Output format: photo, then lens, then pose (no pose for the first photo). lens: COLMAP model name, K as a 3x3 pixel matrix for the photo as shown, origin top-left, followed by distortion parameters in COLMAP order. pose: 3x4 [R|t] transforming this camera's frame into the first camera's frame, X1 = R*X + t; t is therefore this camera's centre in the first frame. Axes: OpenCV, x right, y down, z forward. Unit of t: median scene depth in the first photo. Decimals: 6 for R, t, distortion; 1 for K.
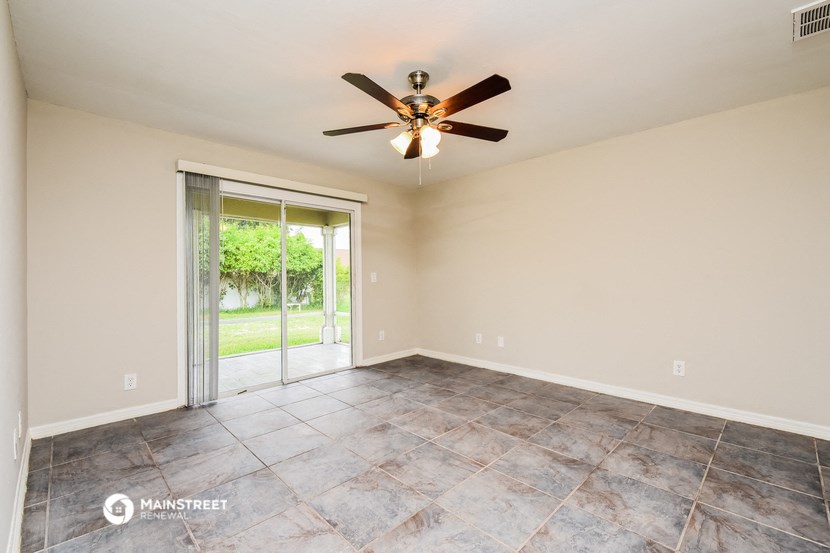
lens RADIAL K [[359.3, 0, 415.1], [0, 359.3, 271.5], [0, 0, 1]] dist [-0.001389, 0.000102]
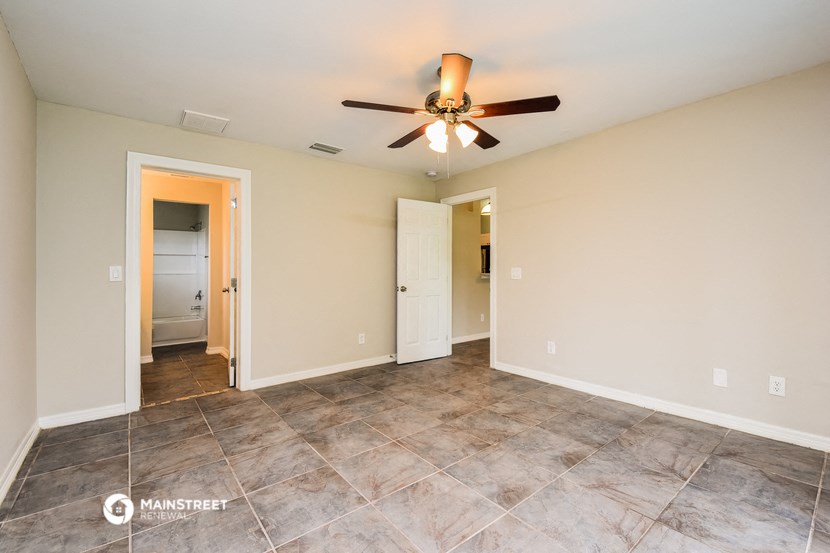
lens RADIAL K [[359.3, 0, 415.0], [0, 359.3, 276.9], [0, 0, 1]] dist [-0.001389, 0.000102]
pose [[-0.994881, 0.011792, 0.100367, 0.013203], [0.011373, 0.999924, -0.004744, 0.032578], [-0.100415, -0.003579, -0.994939, 2.026008]]
